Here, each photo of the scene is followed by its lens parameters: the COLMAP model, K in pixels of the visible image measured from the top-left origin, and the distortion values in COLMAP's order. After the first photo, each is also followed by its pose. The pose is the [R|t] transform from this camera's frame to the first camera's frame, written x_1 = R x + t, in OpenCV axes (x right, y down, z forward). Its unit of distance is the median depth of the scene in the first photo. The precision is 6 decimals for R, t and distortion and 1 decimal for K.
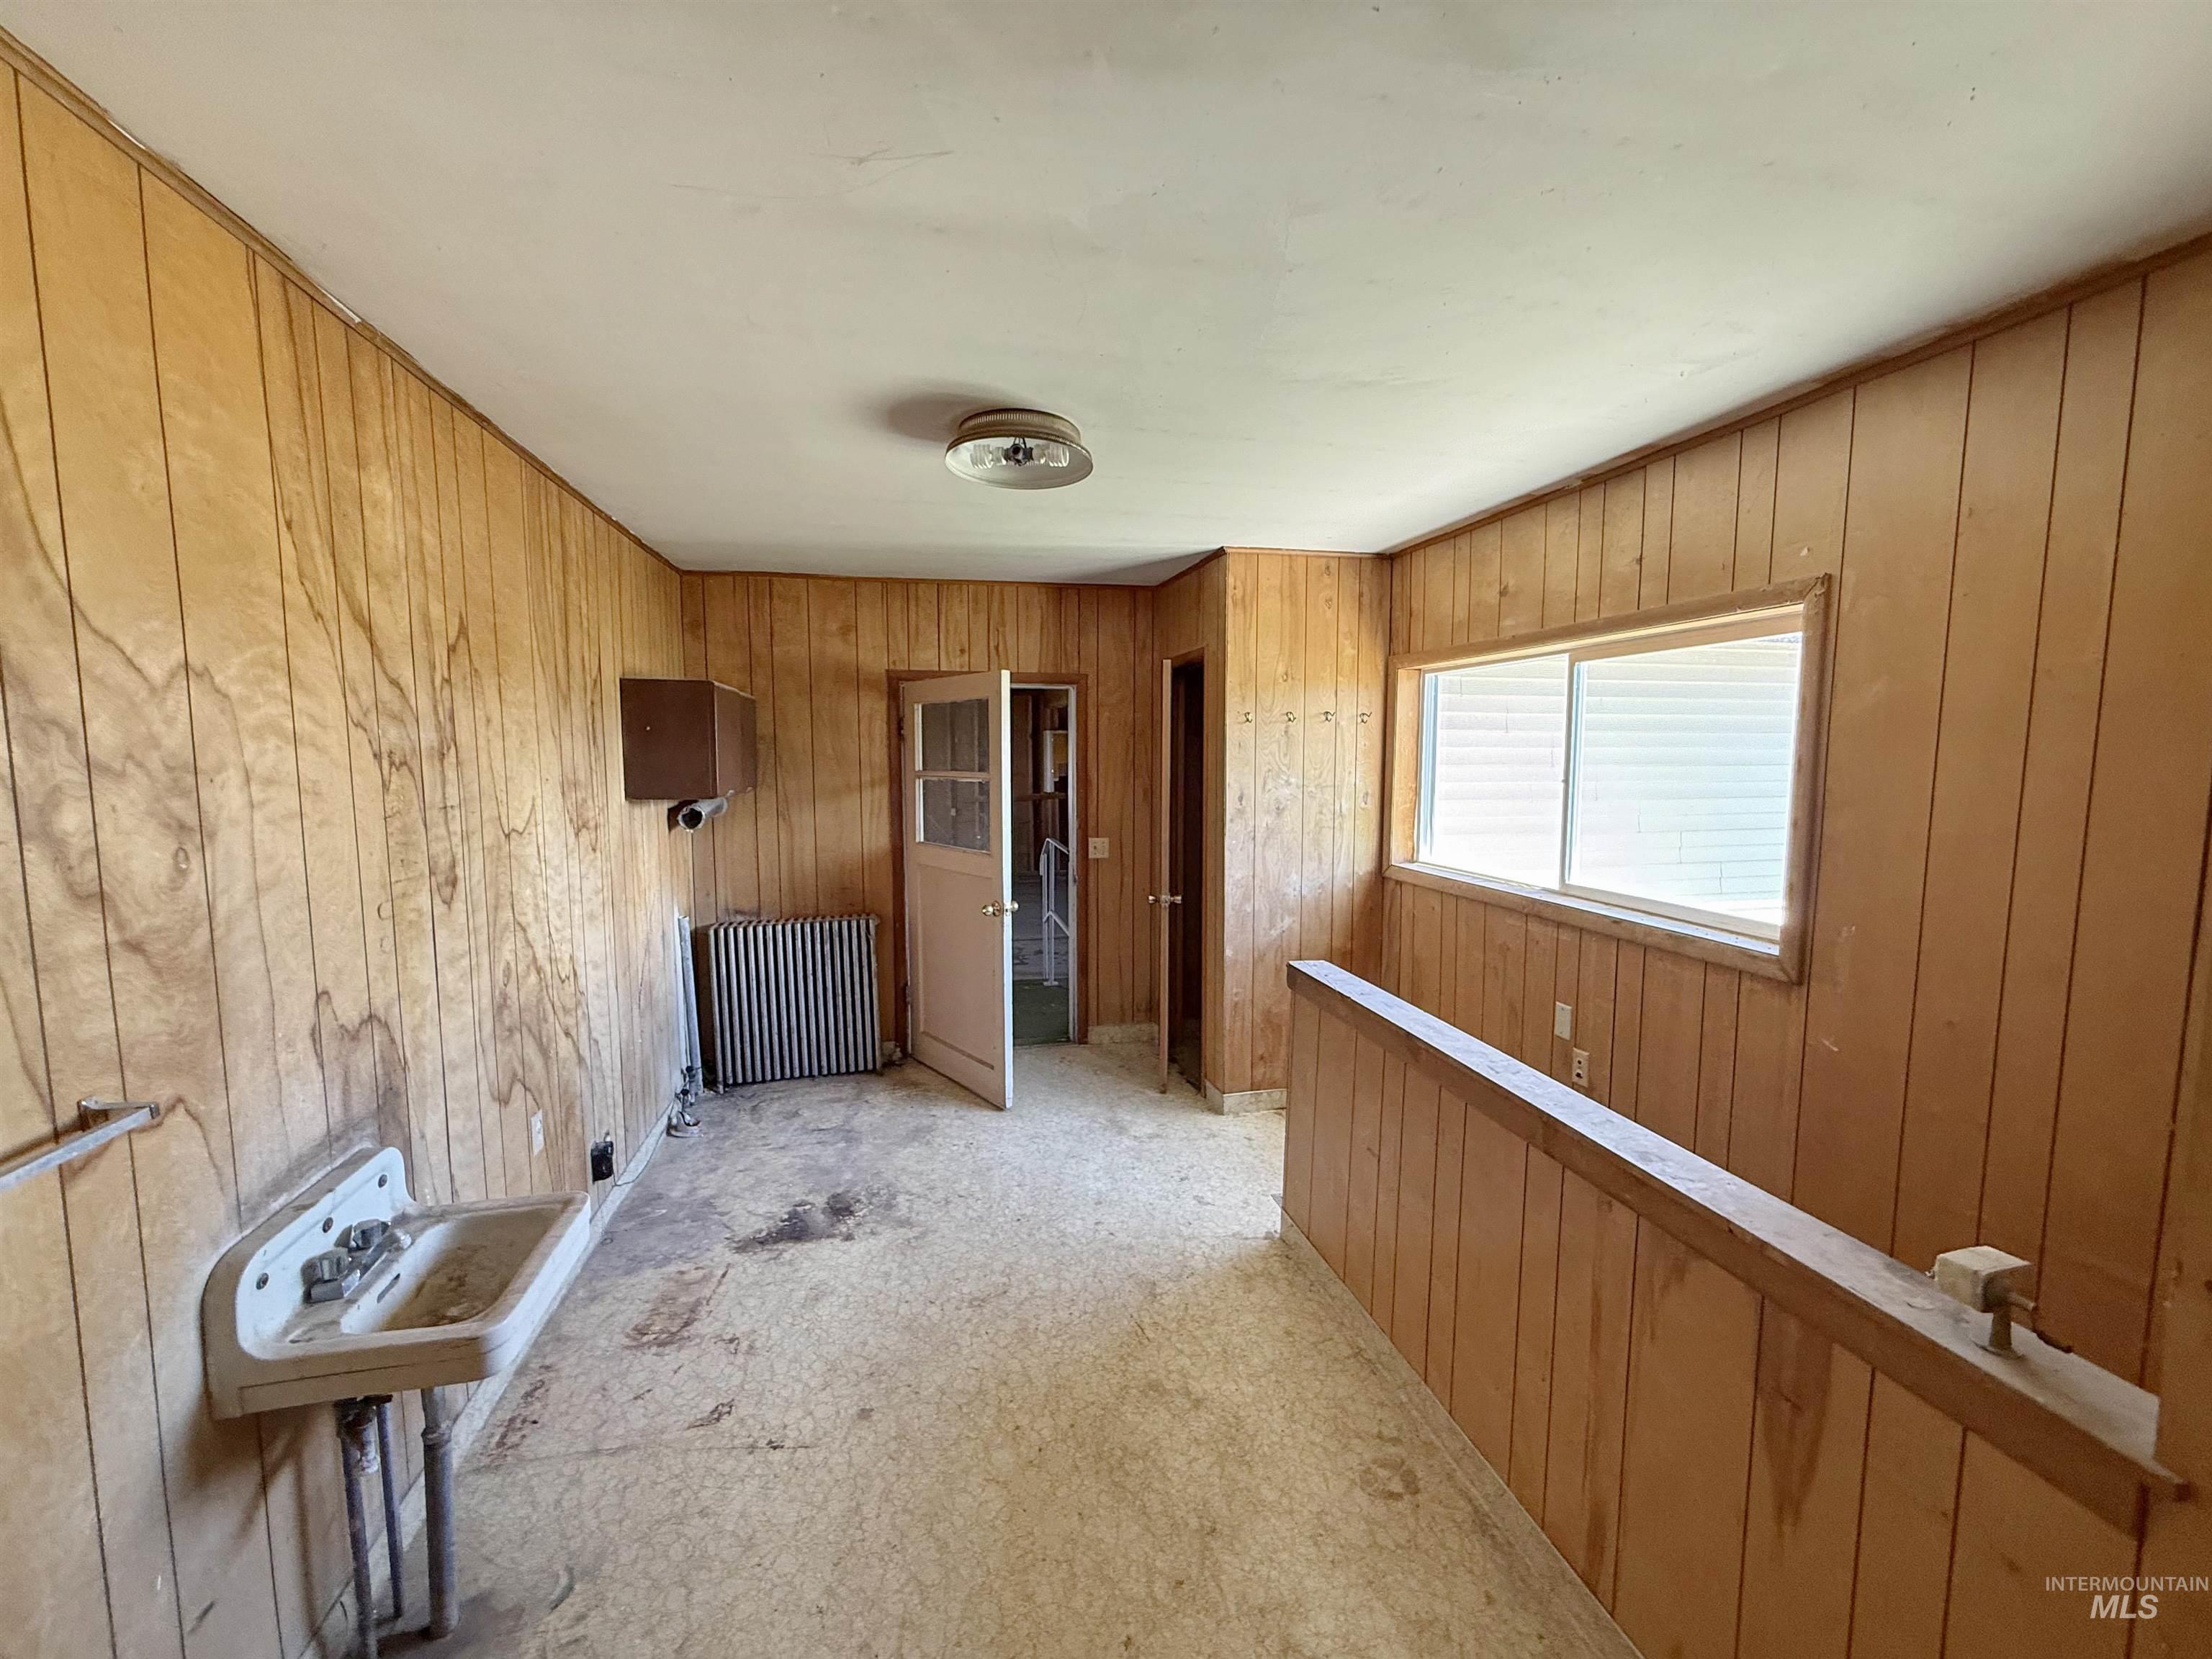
lens RADIAL K [[879.7, 0, 1098.4], [0, 879.7, 827.6], [0, 0, 1]] dist [0.000031, -0.000271]
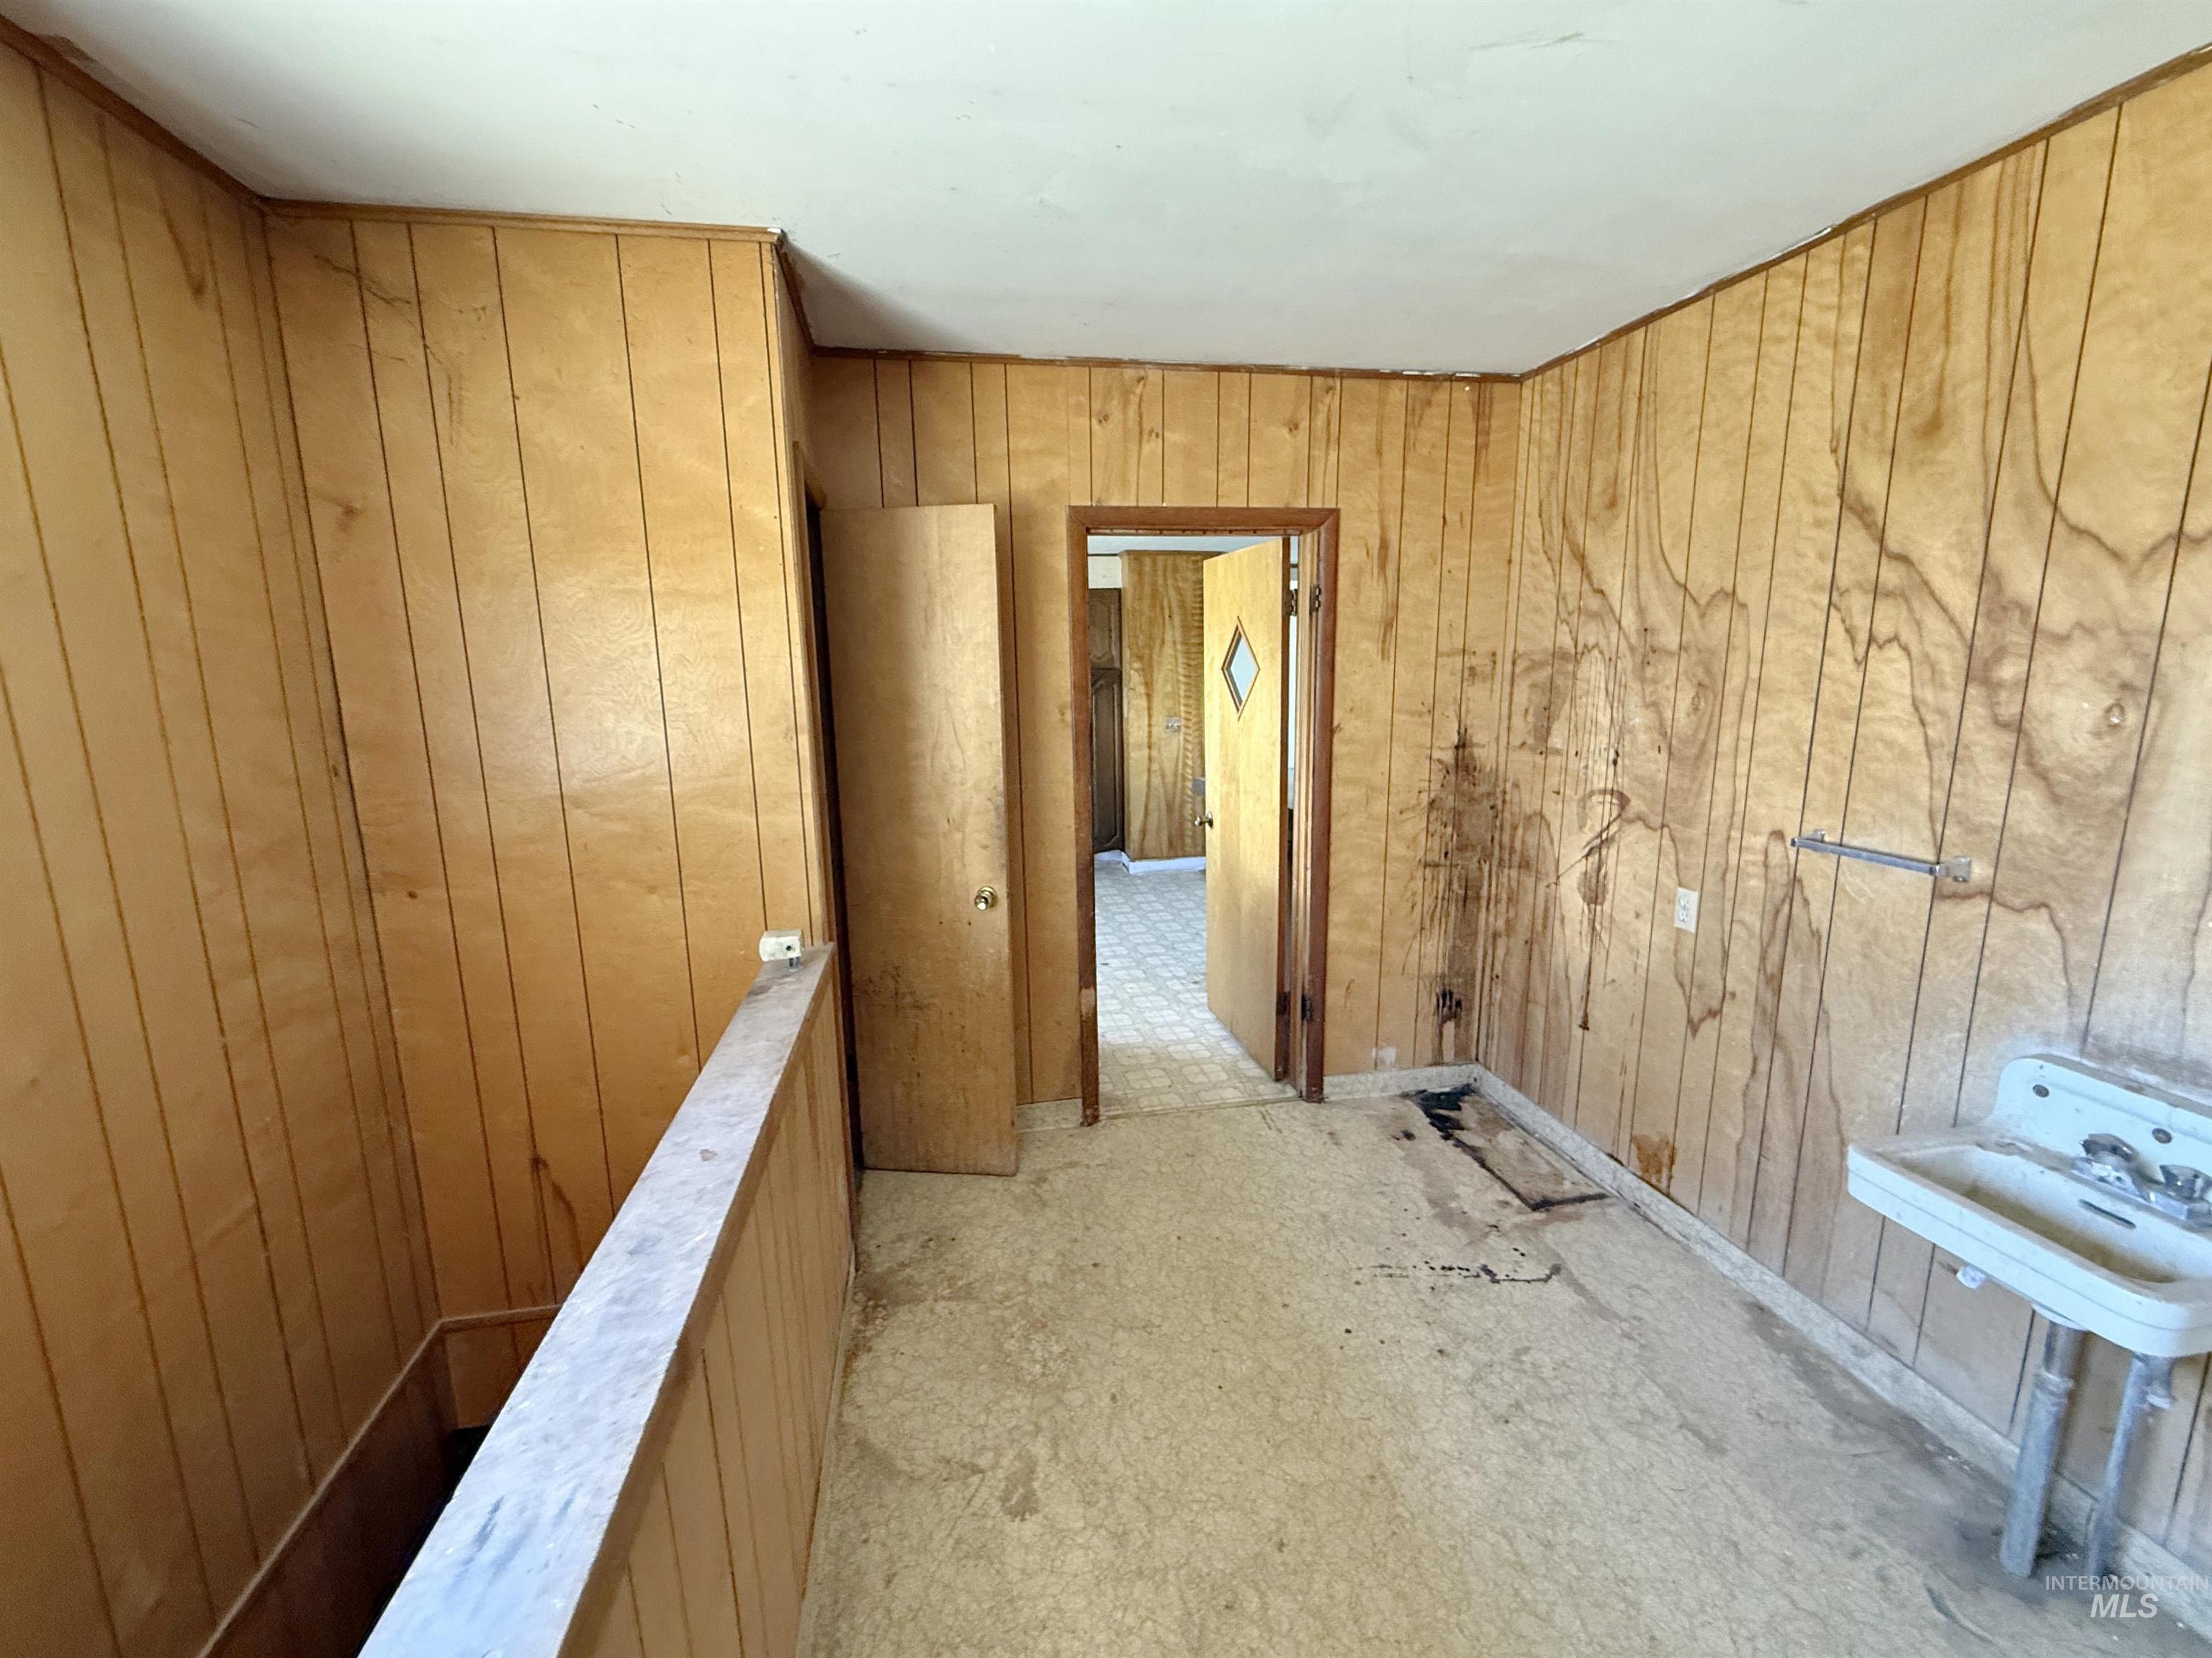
lens RADIAL K [[879.6, 0, 1098.4], [0, 879.6, 827.1], [0, 0, 1]] dist [0.000031, -0.000271]
pose [[-0.999022, 0.008638, 0.043370, 0.241576], [0.020254, 0.961200, 0.275109, -0.166599], [-0.039311, 0.275719, -0.960434, 2.217471]]
